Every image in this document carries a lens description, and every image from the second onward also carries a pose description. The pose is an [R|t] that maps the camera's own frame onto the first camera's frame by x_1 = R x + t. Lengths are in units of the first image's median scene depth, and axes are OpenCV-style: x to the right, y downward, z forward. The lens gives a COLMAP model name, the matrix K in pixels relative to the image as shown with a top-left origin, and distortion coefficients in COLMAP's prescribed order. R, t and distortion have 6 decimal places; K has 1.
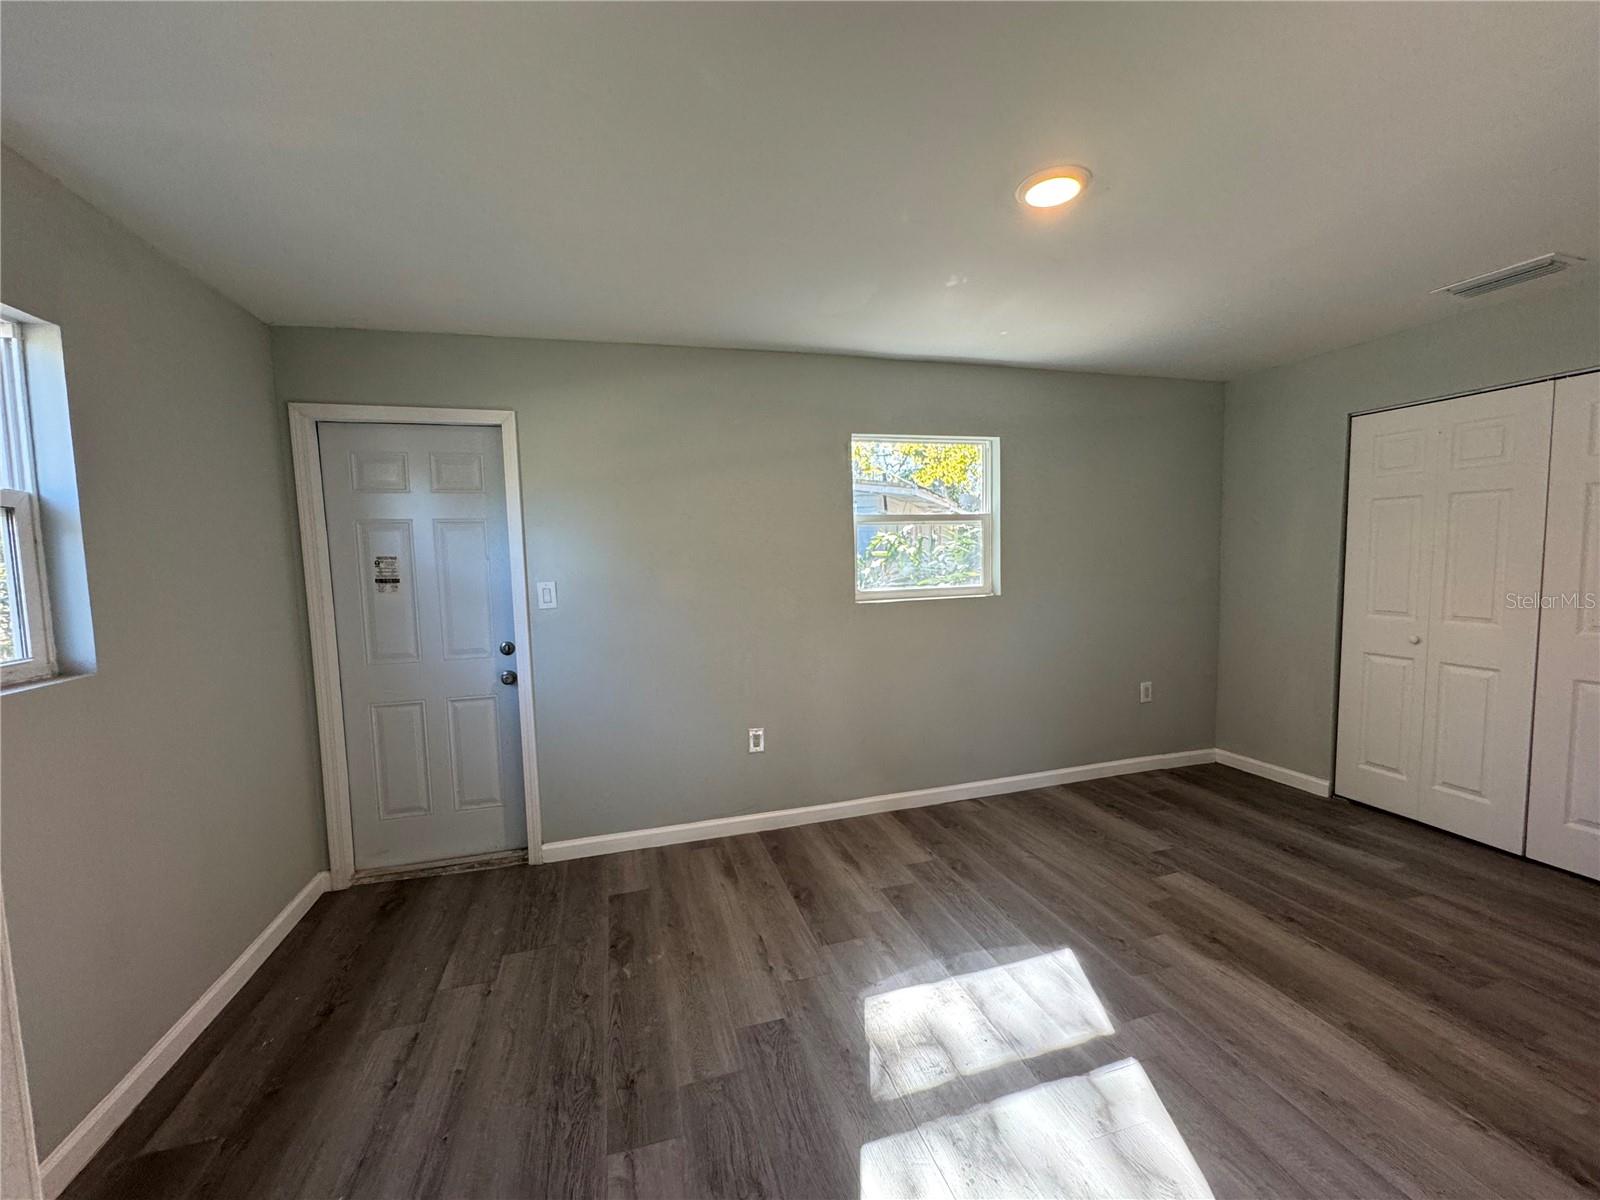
lens RADIAL K [[636.8, 0, 795.7], [0, 636.8, 598.6], [0, 0, 1]] dist [-0.002116, -0.000020]
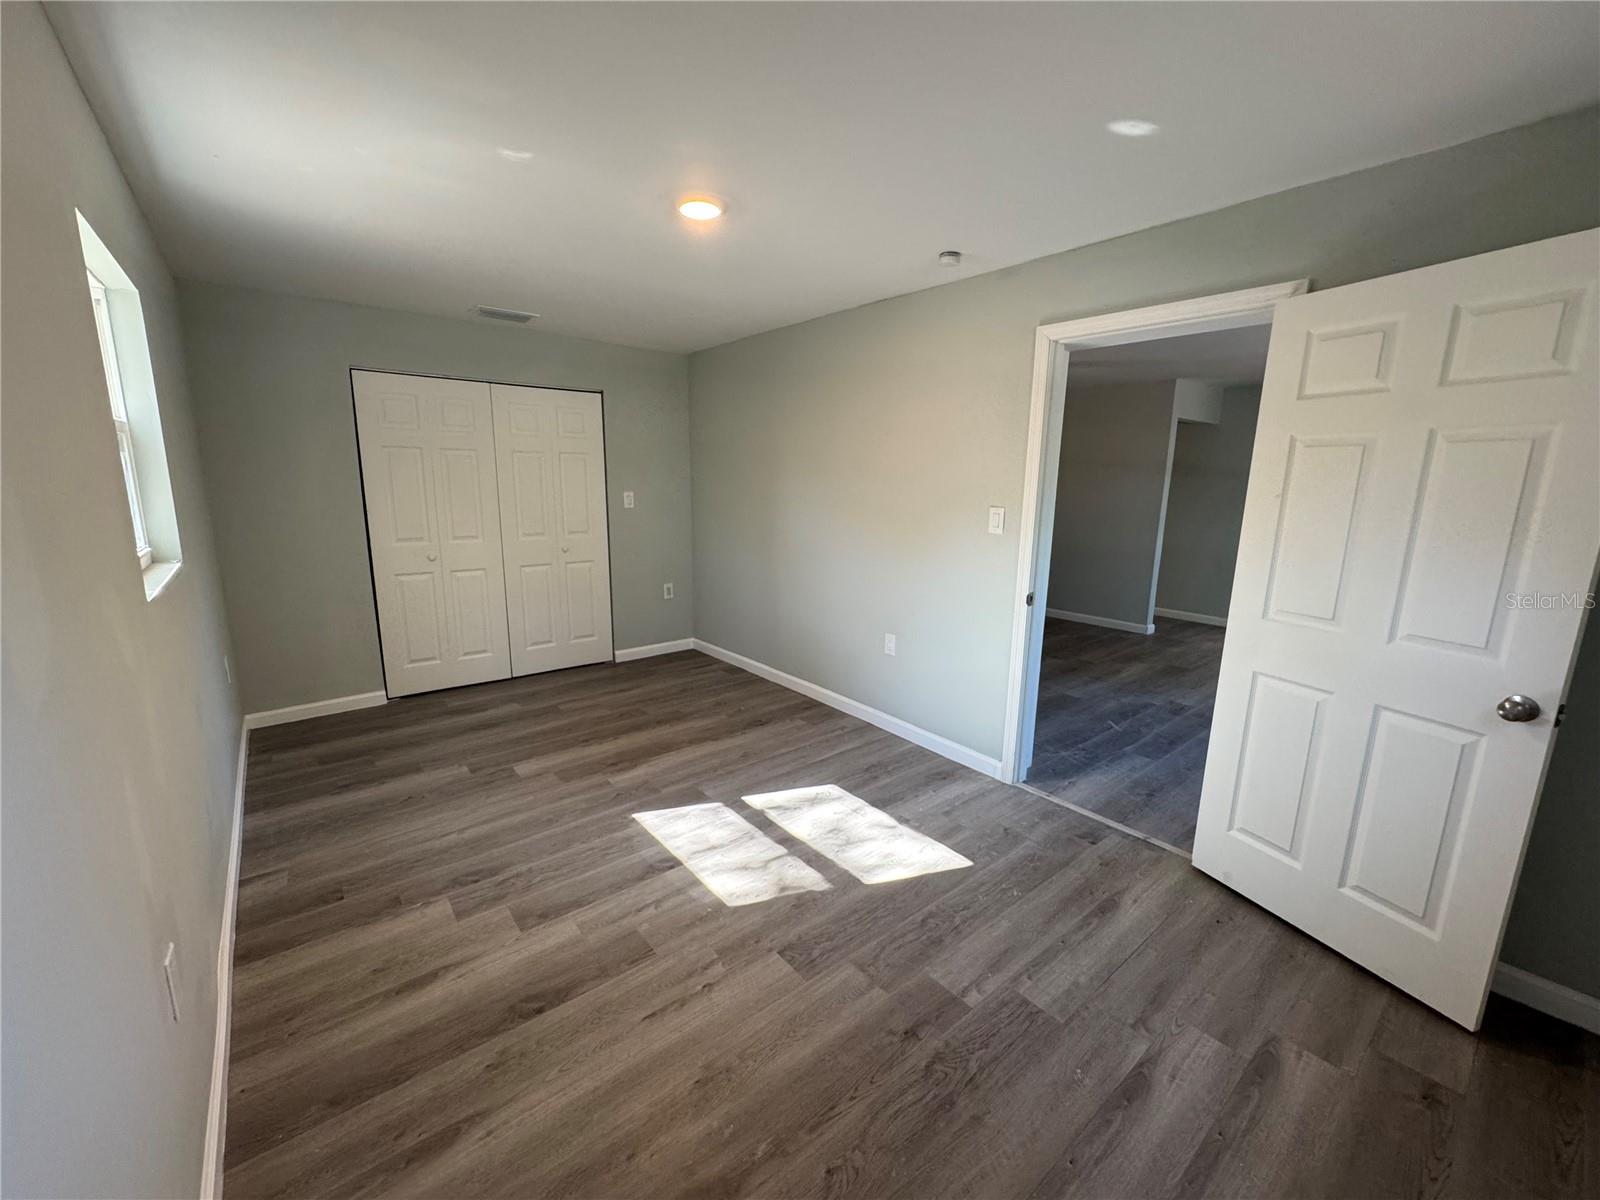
lens RADIAL K [[636.8, 0, 798.6], [0, 636.8, 601.1], [0, 0, 1]] dist [-0.002116, -0.000020]
pose [[-0.389783, -0.155736, 0.907643, -0.719043], [0.060713, 0.979107, 0.194071, -0.076971], [-0.918903, 0.130751, -0.372185, 1.044135]]
